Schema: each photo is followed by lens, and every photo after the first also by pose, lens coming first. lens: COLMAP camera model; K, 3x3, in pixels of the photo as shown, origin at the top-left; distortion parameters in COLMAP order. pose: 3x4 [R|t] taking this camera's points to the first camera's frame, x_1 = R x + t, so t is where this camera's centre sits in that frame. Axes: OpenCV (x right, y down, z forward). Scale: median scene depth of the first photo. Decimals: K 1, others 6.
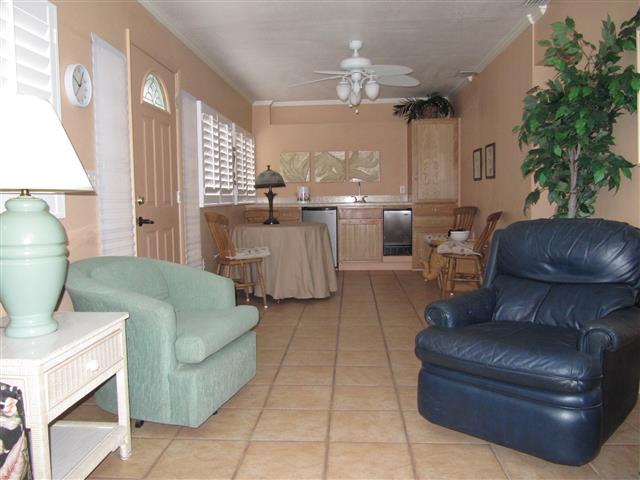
lens RADIAL K [[523.5, 0, 320.0], [0, 523.5, 240.0], [0, 0, 1]] dist [-0.049795, 0.000920]
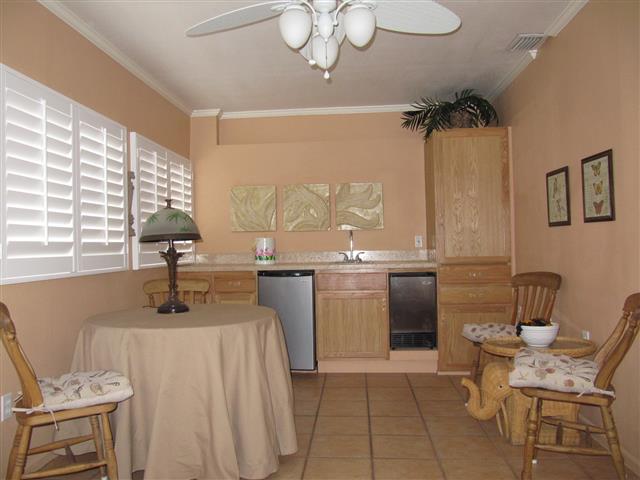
lens RADIAL K [[523.5, 0, 320.0], [0, 523.5, 240.0], [0, 0, 1]] dist [-0.049795, 0.000920]
pose [[0.999906, -0.004439, -0.012936, 0.047844], [0.003216, 0.995654, -0.093077, -0.041896], [0.013293, 0.093027, 0.995575, 0.383410]]
